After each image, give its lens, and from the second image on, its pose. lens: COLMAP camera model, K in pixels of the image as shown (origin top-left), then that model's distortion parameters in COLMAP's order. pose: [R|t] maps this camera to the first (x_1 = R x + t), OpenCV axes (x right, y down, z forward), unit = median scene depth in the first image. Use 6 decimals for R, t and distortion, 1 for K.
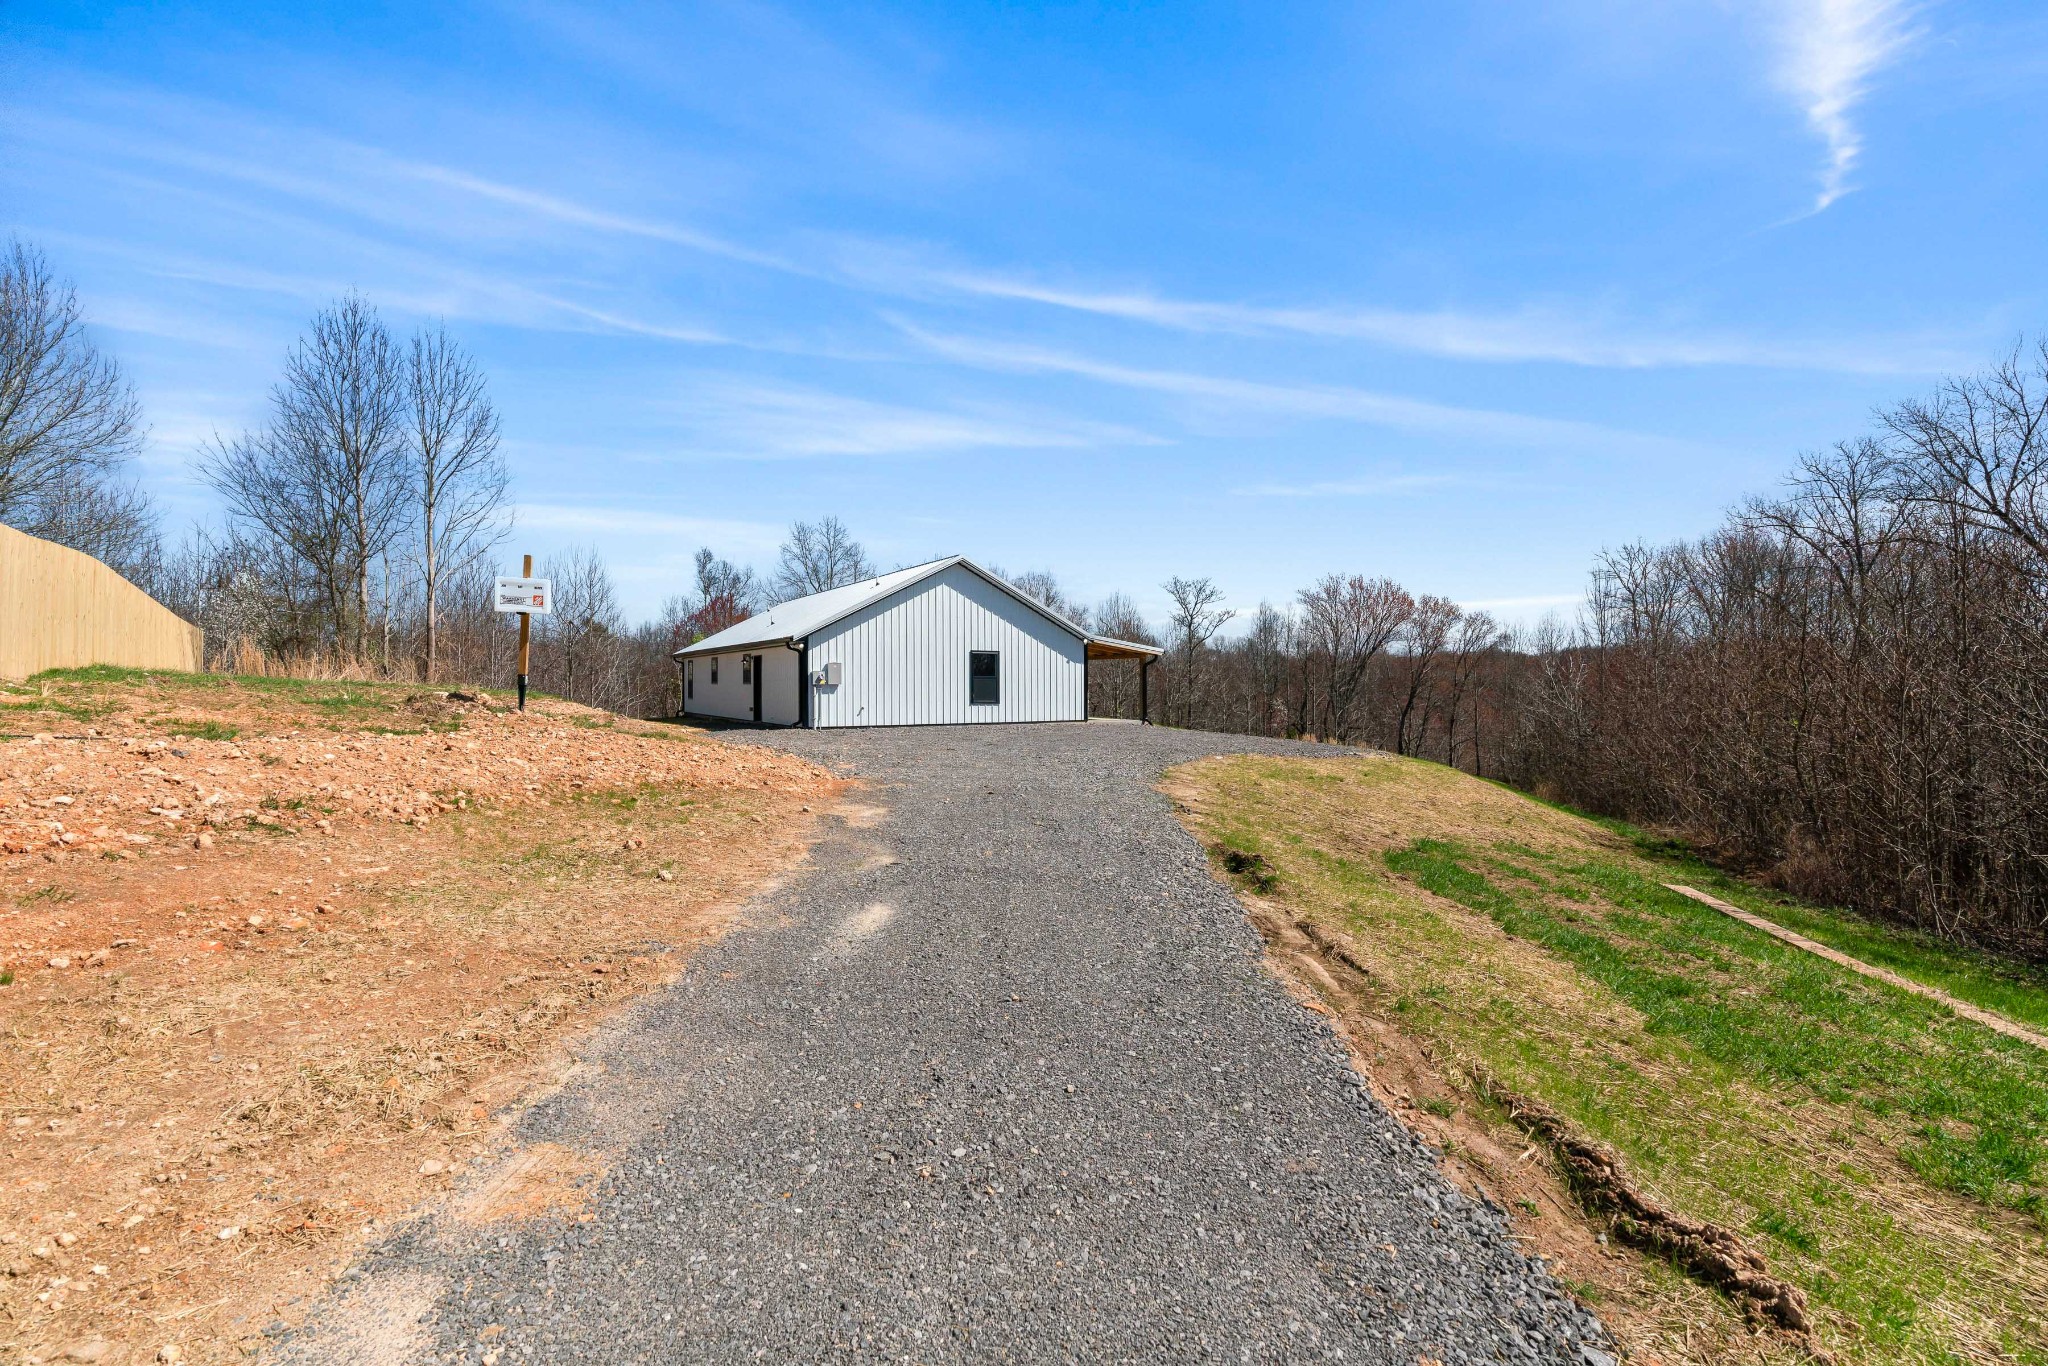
lens RADIAL K [[1494.0, 0, 1024.0], [0, 1494.0, 683.0], [0, 0, 1]] dist [0.067609, -0.063746]
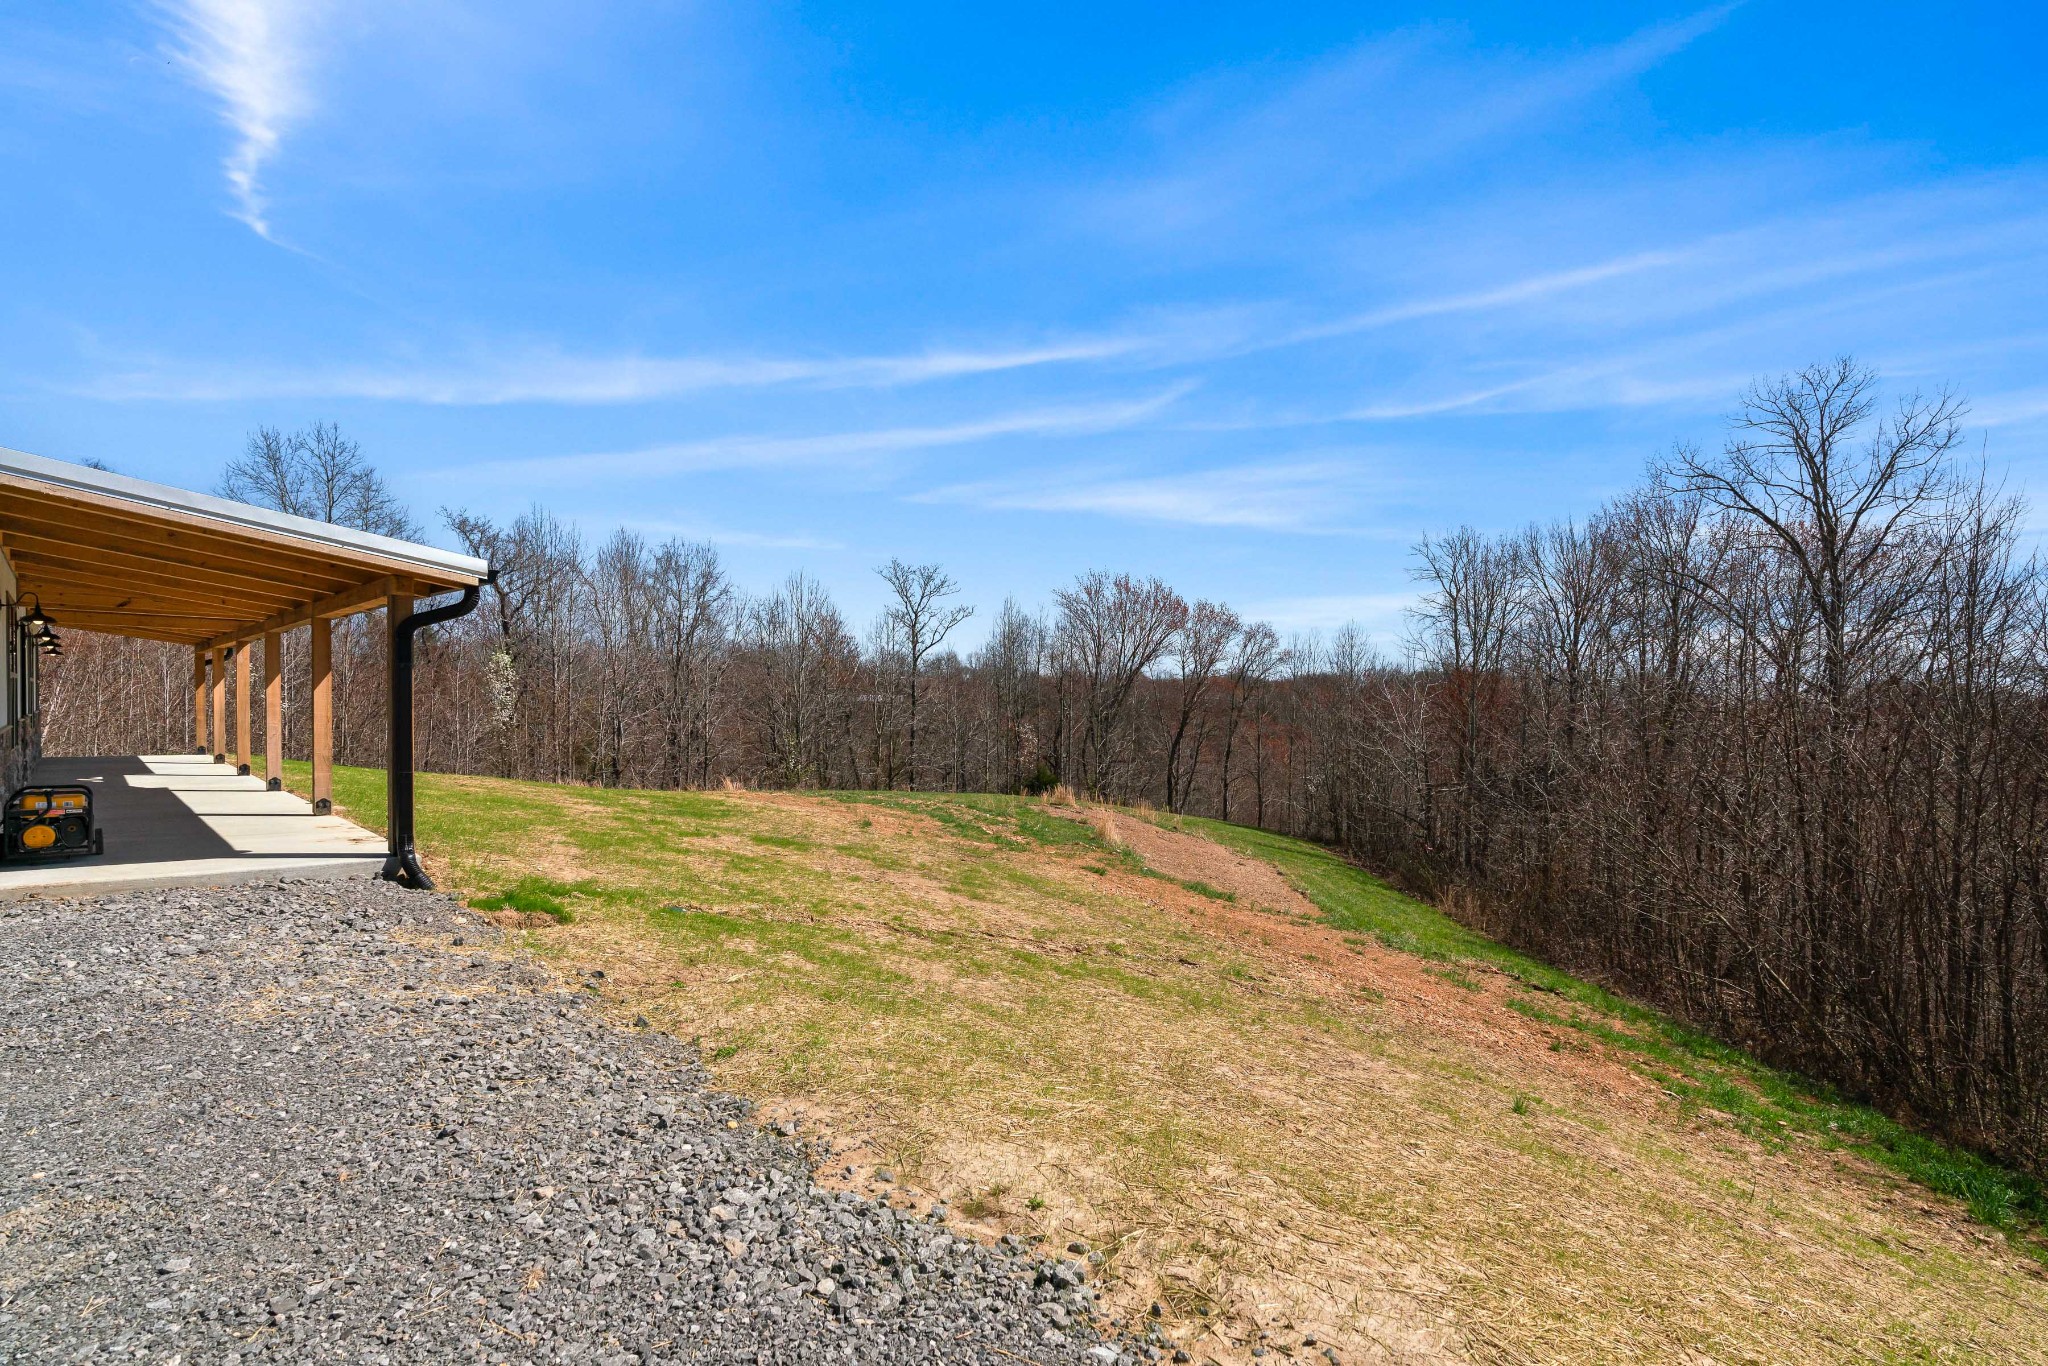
lens RADIAL K [[1494.0, 0, 1024.0], [0, 1494.0, 683.0], [0, 0, 1]] dist [0.067609, -0.063746]
pose [[0.985077, 0.016897, 0.171283, 0.038704], [-0.014946, 0.999808, -0.012672, -0.001666], [-0.171464, 0.009923, 0.985140, 0.261300]]
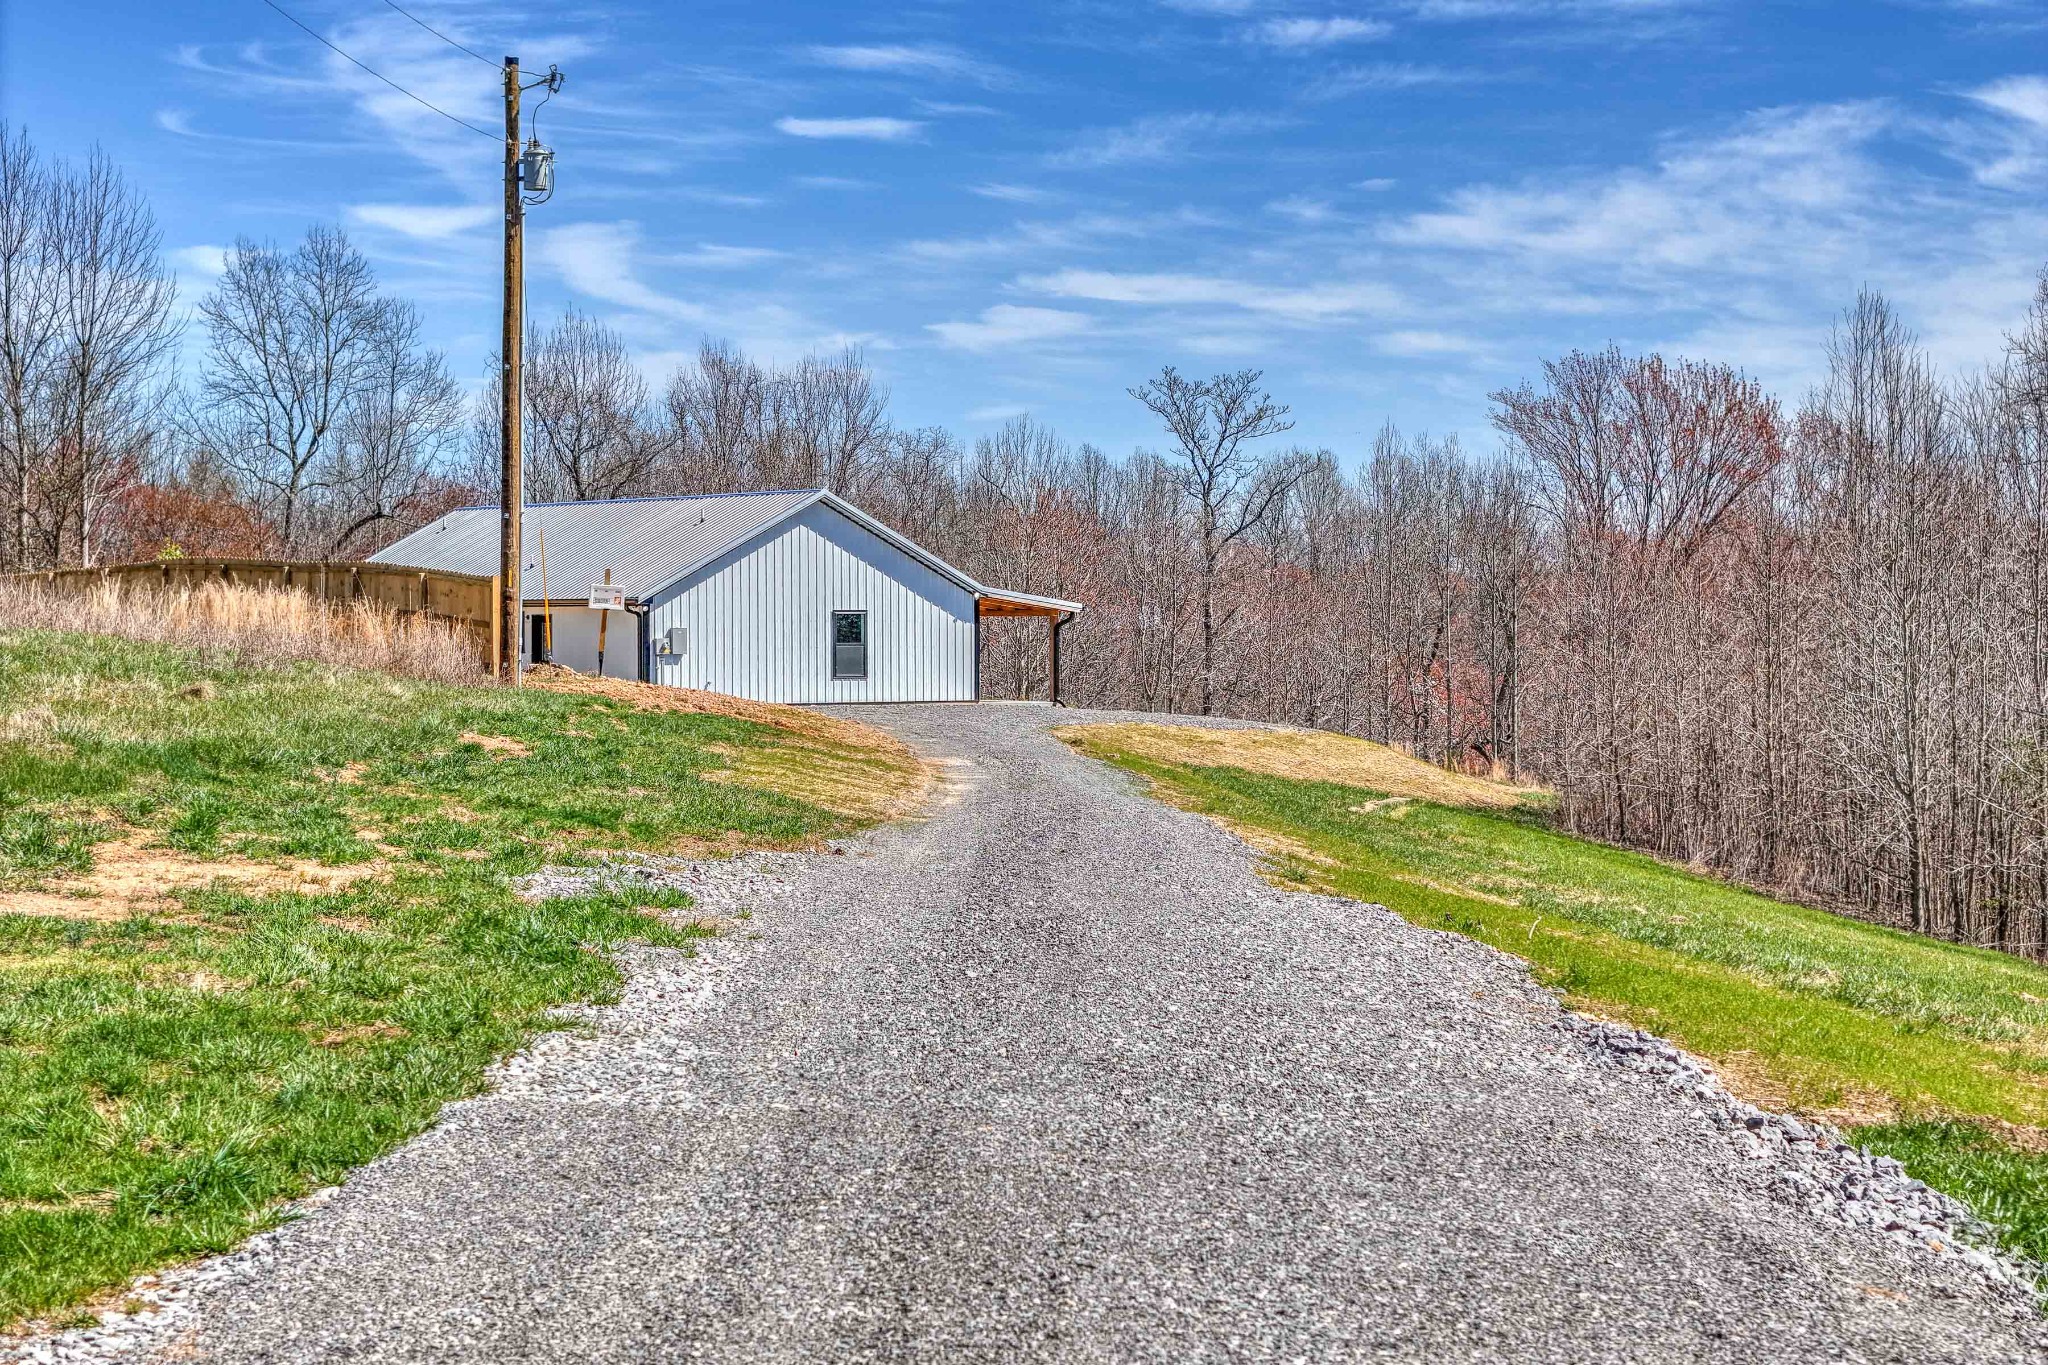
lens RADIAL K [[6197.8, 0, 1024.0], [0, 6197.8, 682.5], [0, 0, 1]] dist [-0.554177, 1.261183]
pose [[0.998097, 0.001919, 0.061633, -0.038389], [-0.002560, 0.999944, 0.010312, -0.004964], [-0.061610, -0.010451, 0.998046, -0.637296]]
